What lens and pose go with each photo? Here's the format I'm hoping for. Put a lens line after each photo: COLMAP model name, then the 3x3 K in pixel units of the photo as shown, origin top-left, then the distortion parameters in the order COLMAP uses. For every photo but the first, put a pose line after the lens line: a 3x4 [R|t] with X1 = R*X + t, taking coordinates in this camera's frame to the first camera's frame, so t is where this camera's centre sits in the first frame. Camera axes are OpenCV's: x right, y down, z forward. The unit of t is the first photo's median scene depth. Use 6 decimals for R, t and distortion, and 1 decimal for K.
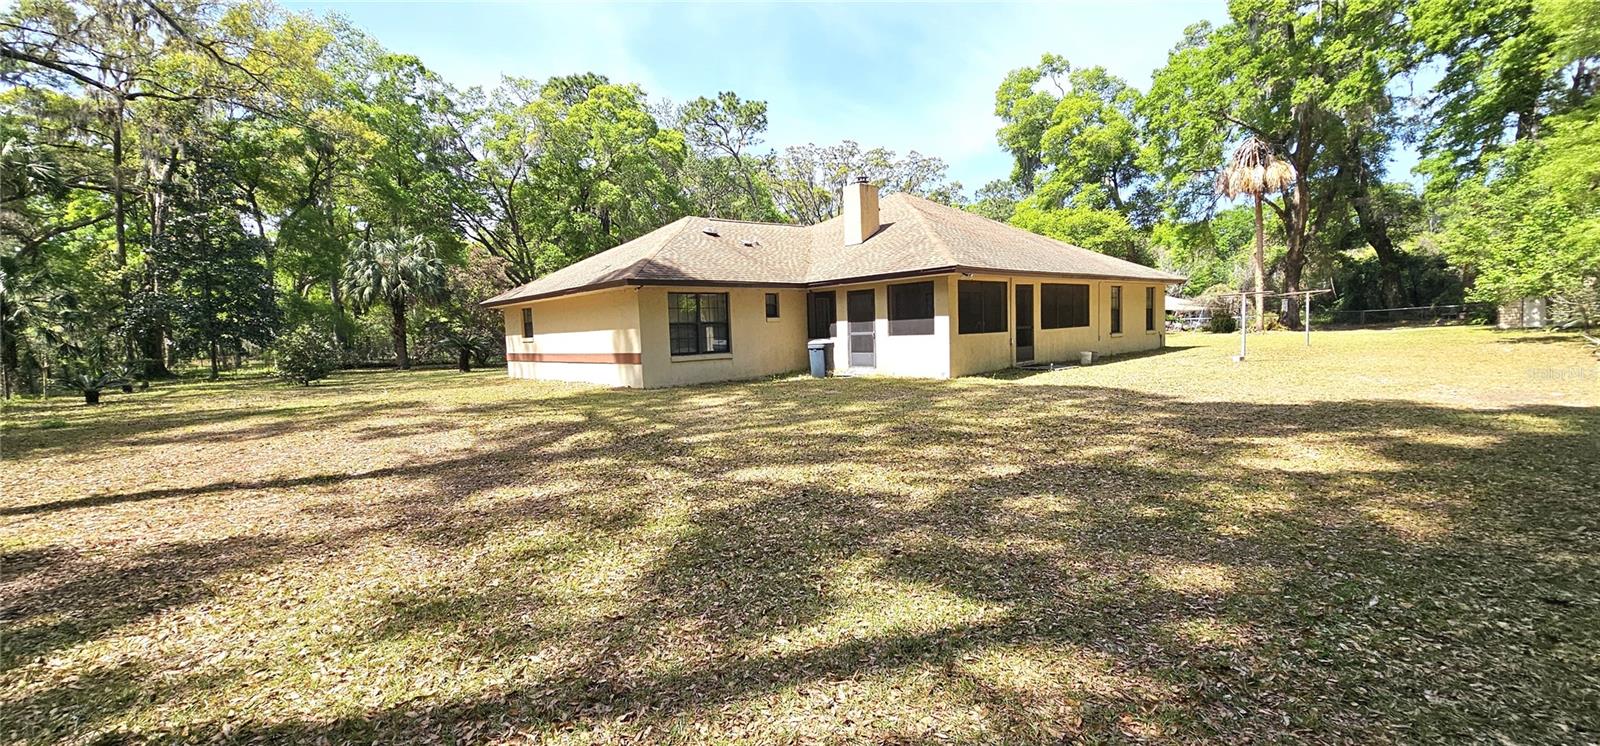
lens RADIAL K [[645.6, 0, 795.5], [0, 645.6, 384.9], [0, 0, 1]] dist [-0.000703, -0.000528]
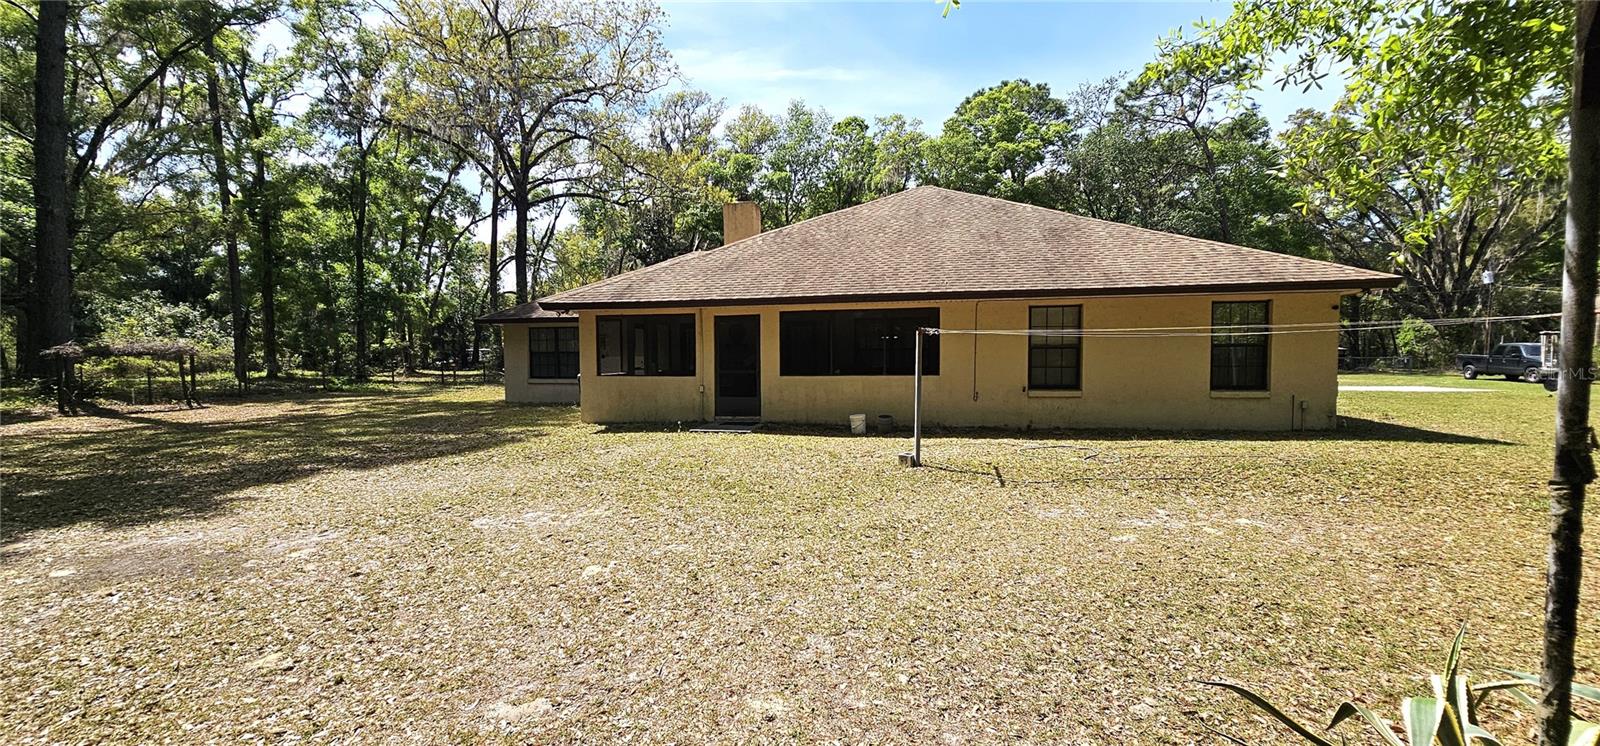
lens RADIAL K [[645.6, 0, 795.5], [0, 645.6, 384.9], [0, 0, 1]] dist [-0.000703, -0.000528]
pose [[0.581084, 0.078580, -0.810041, 1.015256], [-0.088908, 0.995500, 0.032793, -0.105129], [0.808973, 0.052964, 0.585455, 0.612485]]
